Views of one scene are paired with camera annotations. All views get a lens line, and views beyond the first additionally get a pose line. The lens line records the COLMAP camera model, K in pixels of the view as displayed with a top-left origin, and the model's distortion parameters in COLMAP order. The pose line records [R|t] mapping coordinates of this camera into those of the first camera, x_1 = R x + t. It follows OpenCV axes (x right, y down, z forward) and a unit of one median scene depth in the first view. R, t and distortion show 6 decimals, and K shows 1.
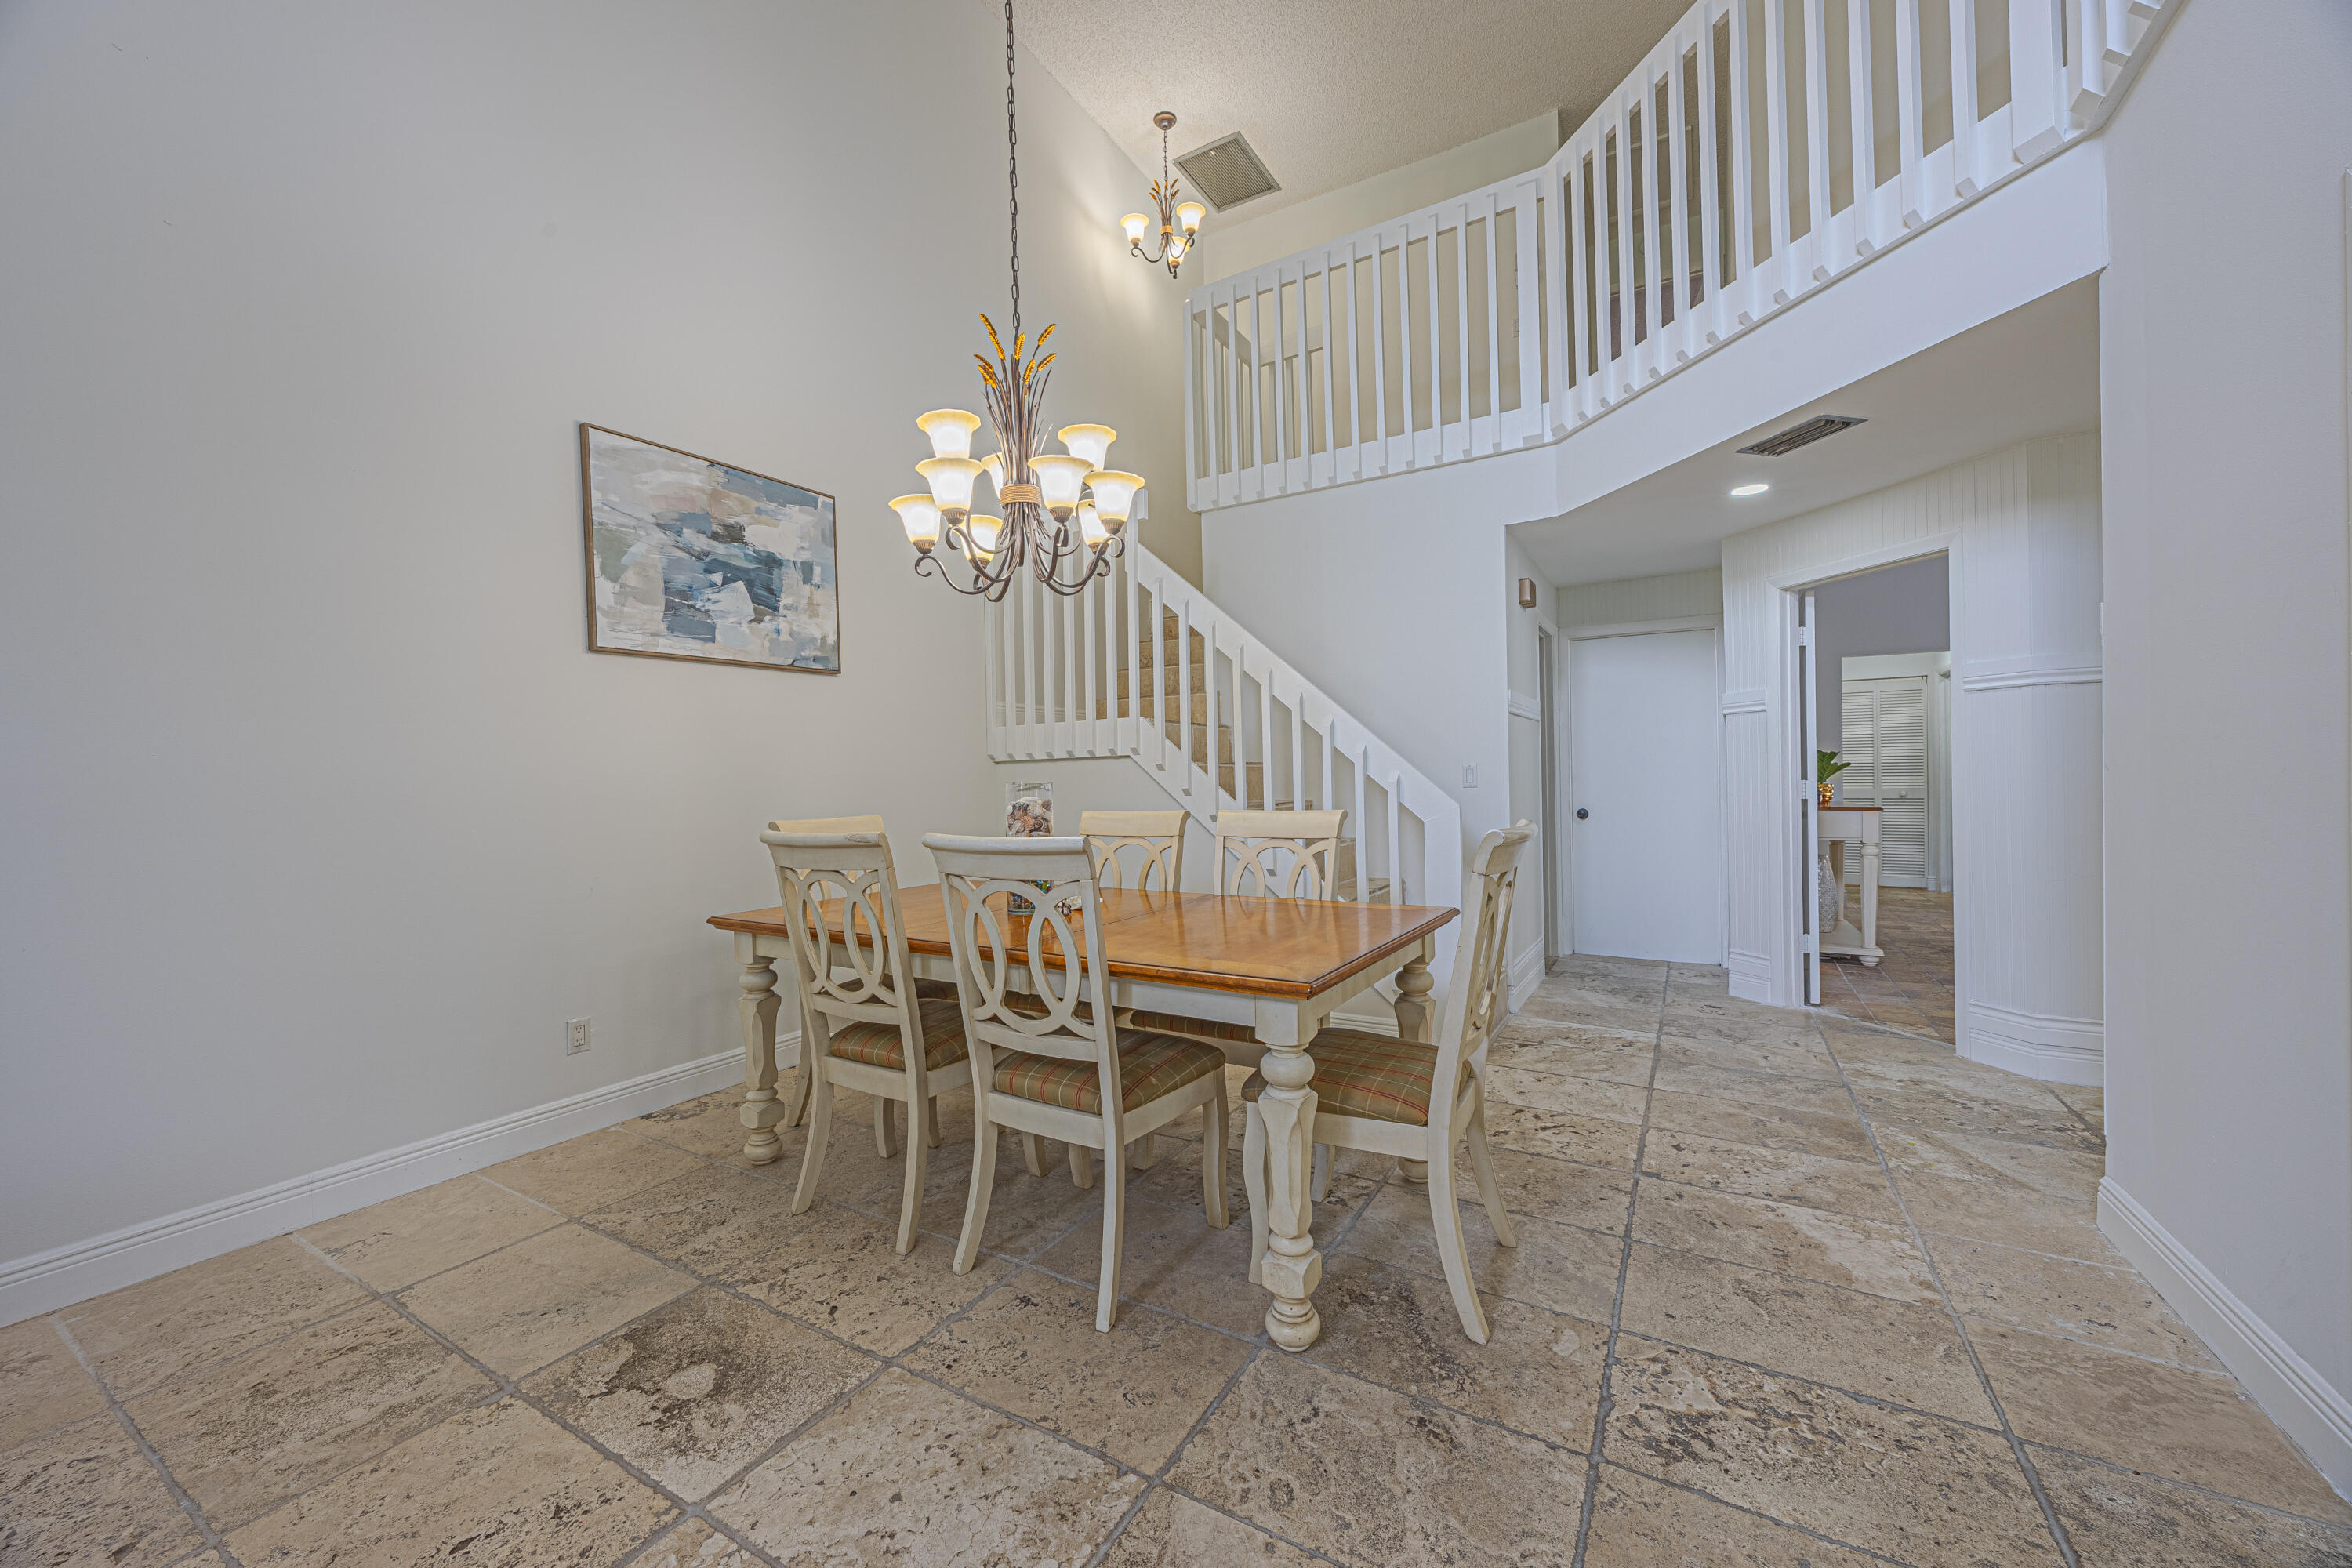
lens RADIAL K [[891.8, 0, 1166.2], [0, 891.8, 786.1], [0, 0, 1]] dist [0.001601, -0.000541]
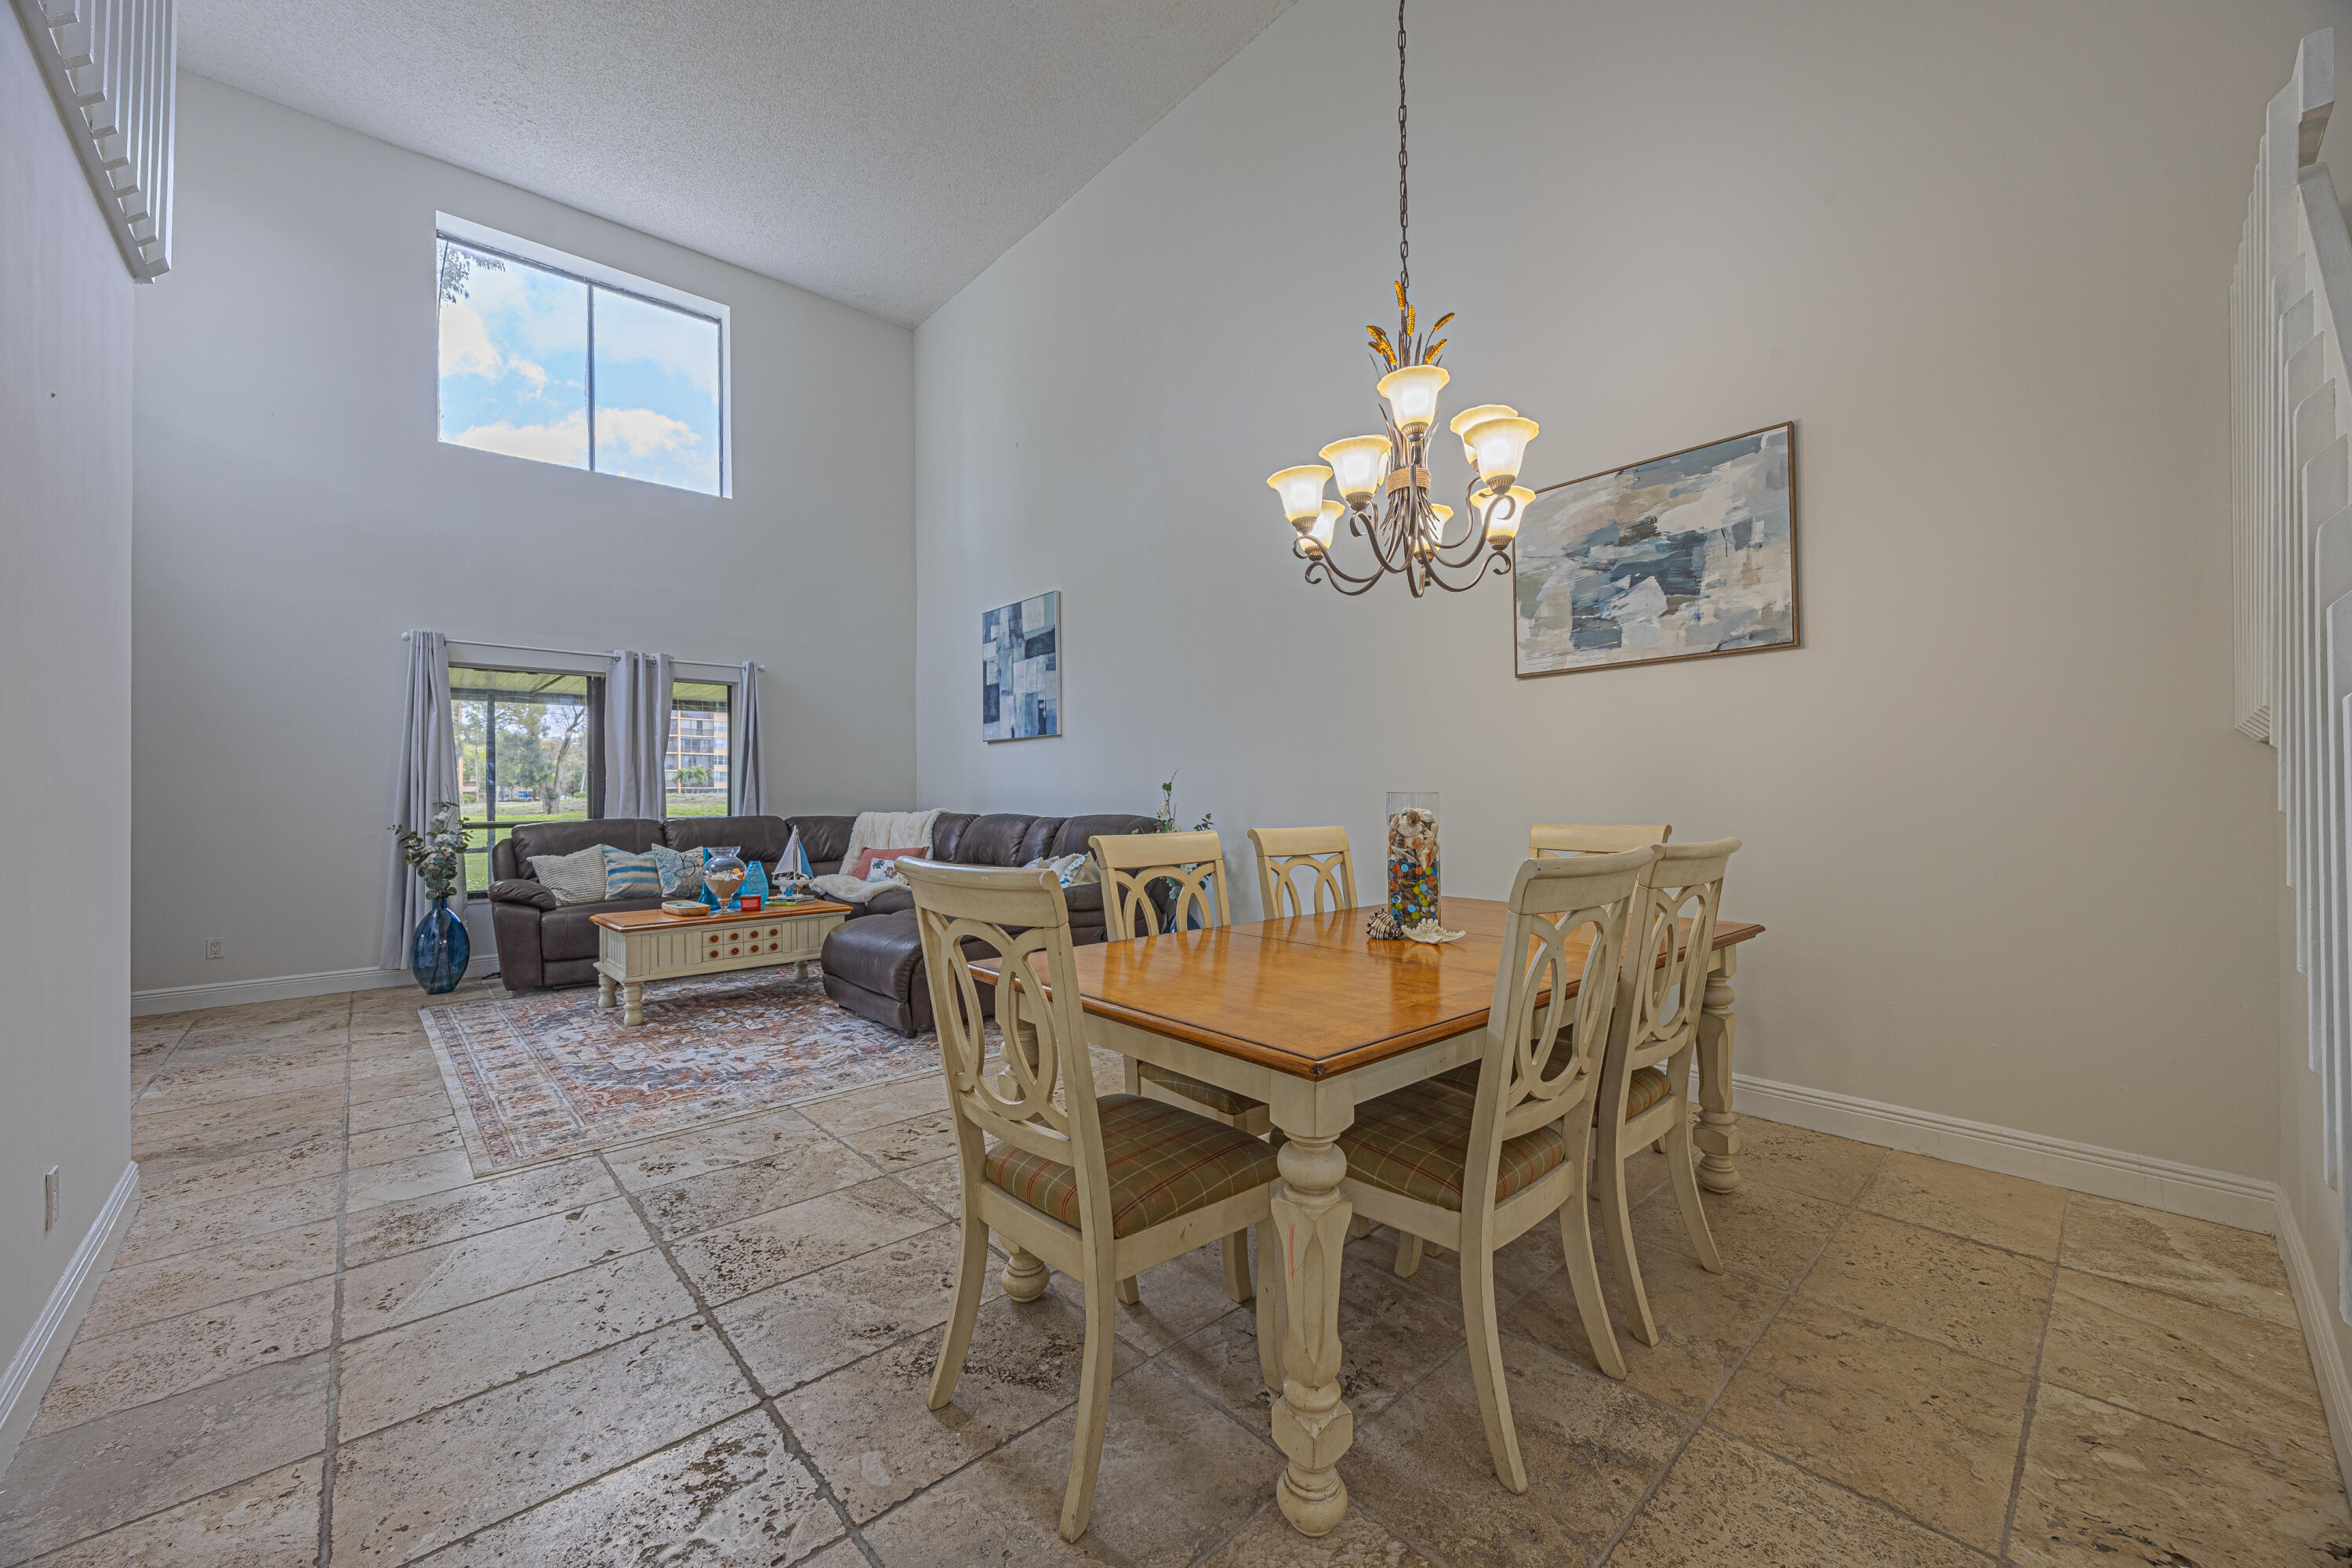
lens RADIAL K [[891.8, 0, 1170.9], [0, 891.8, 788.4], [0, 0, 1]] dist [0.001601, -0.000541]
pose [[-0.289434, 0.016194, -0.957061, 0.654374], [0.004669, 0.999869, 0.015507, -0.018870], [0.957187, 0.000020, -0.289471, 0.848248]]
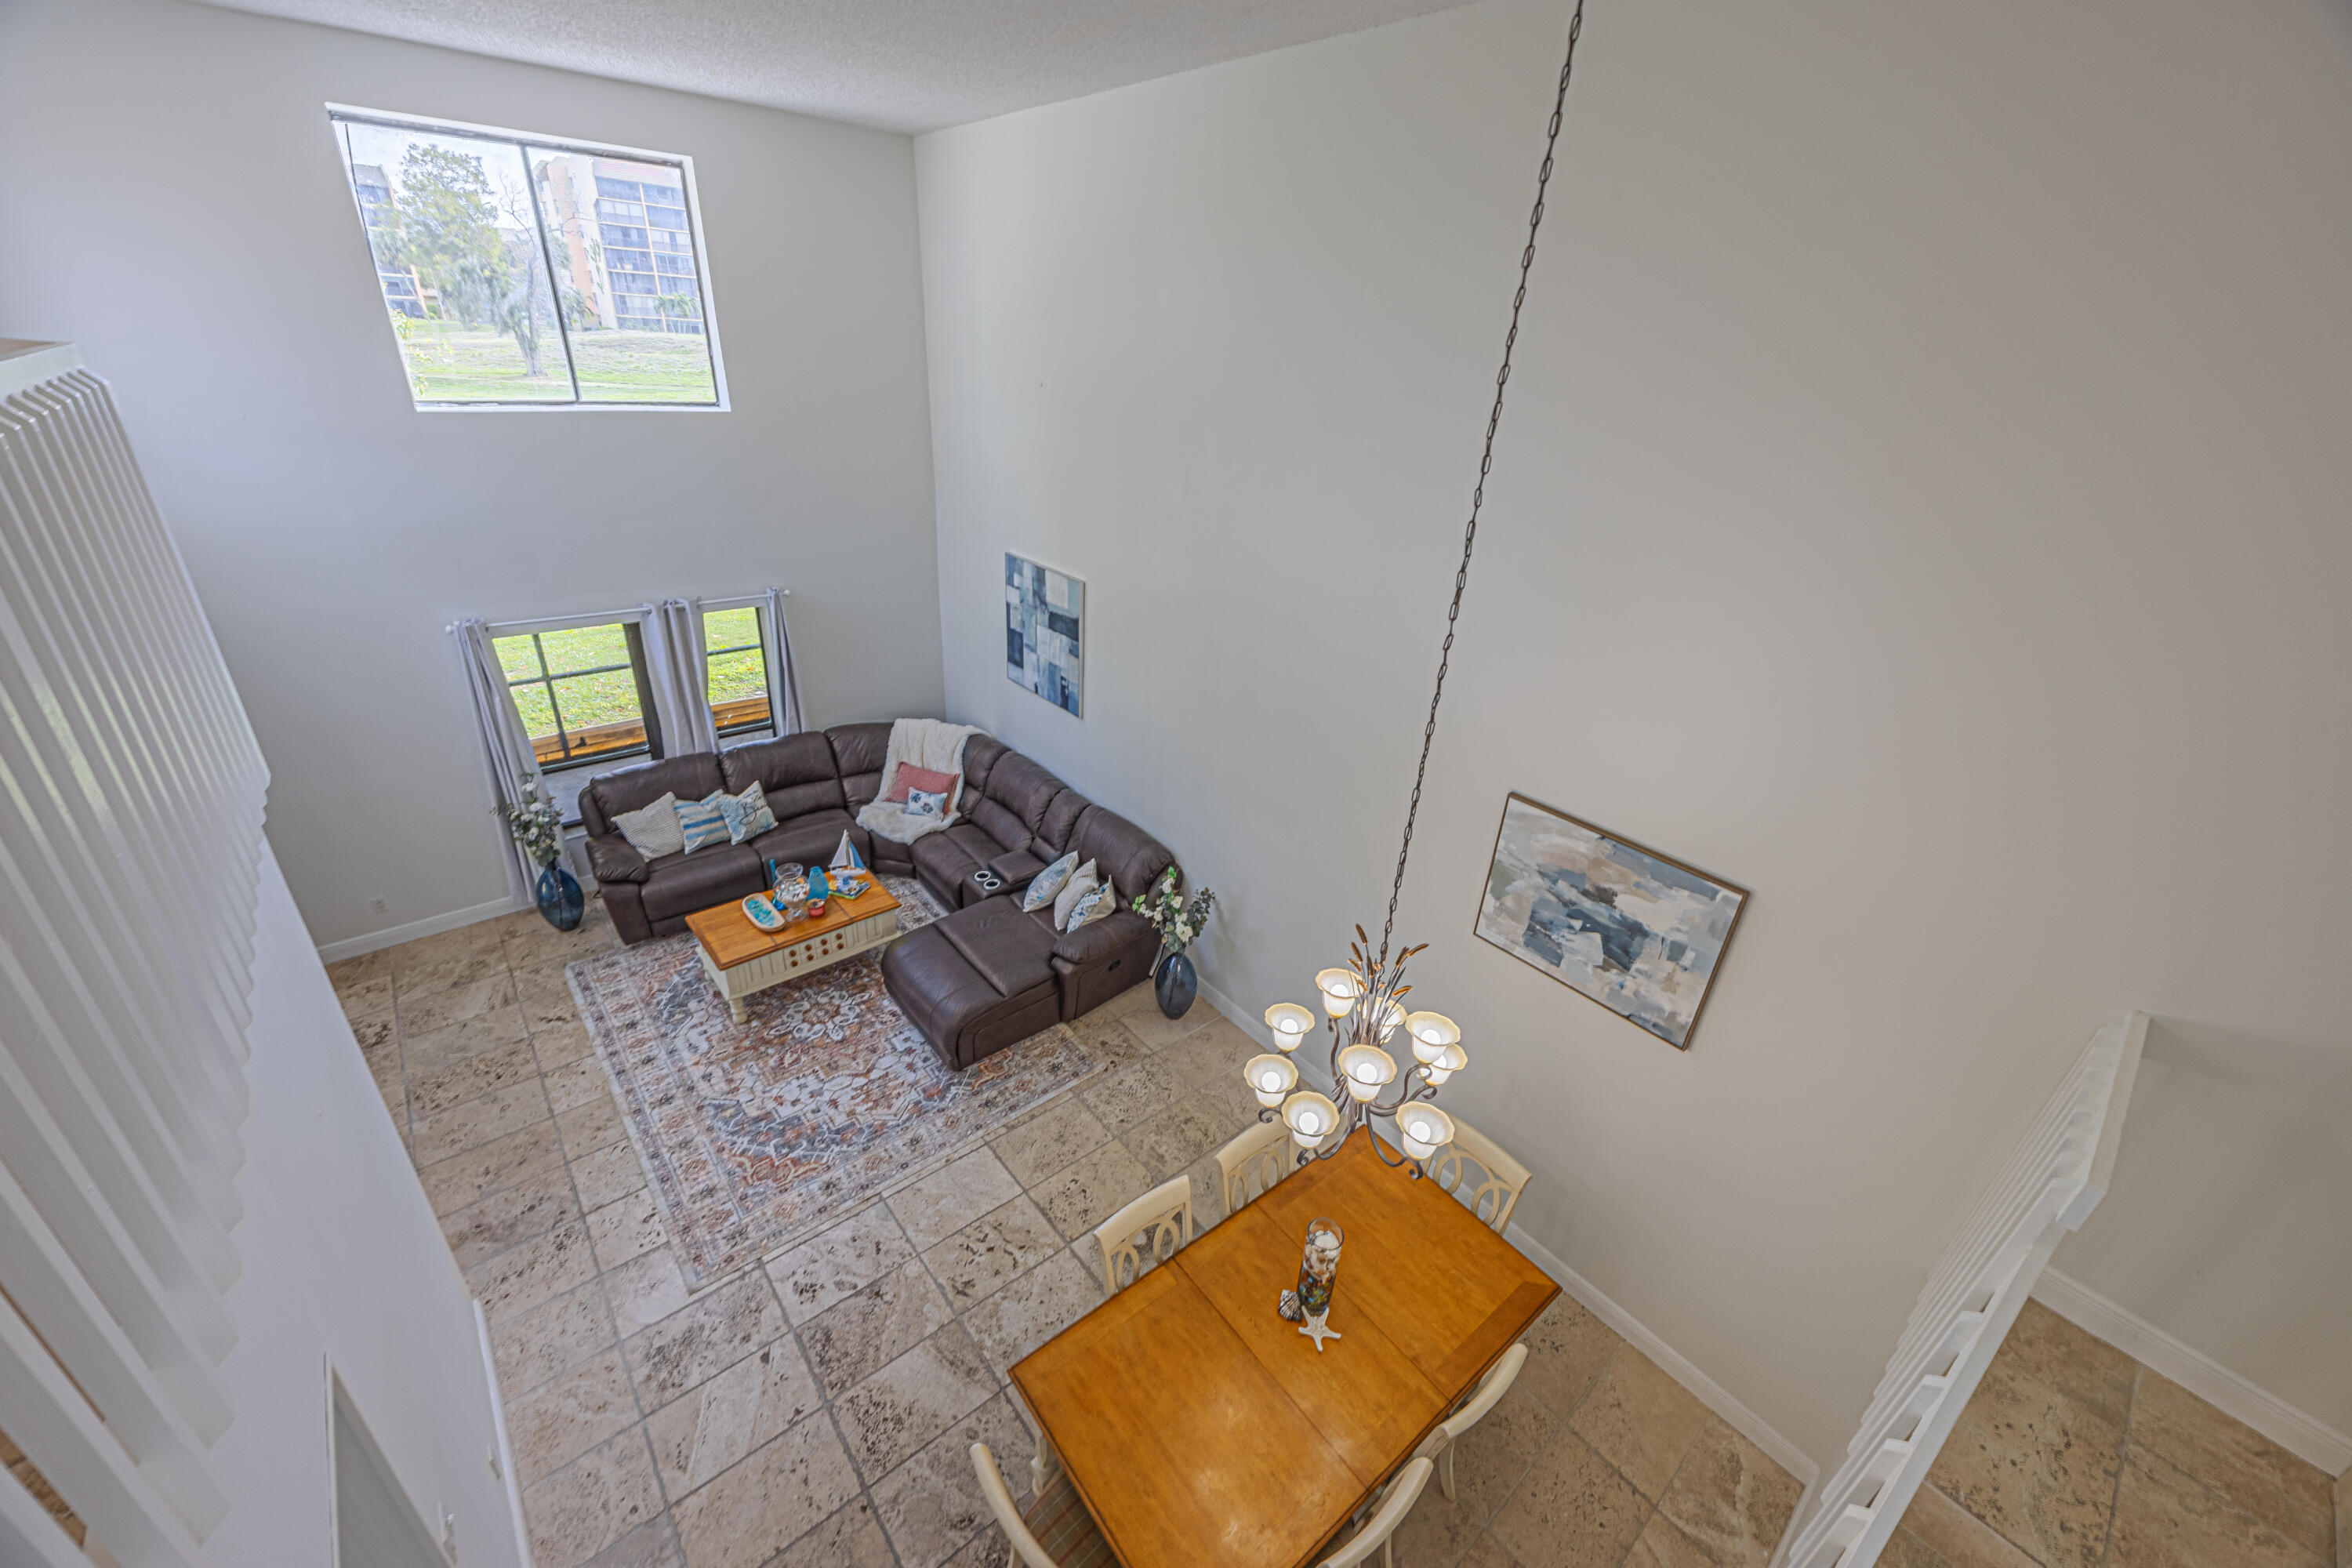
lens RADIAL K [[891.8, 0, 1171.4], [0, 891.8, 794.7], [0, 0, 1]] dist [0.001601, -0.000541]
pose [[-0.326322, 0.425489, -0.844081, 0.597336], [-0.064954, 0.880759, 0.469089, -0.936276], [0.943024, 0.207901, -0.259774, 0.818157]]
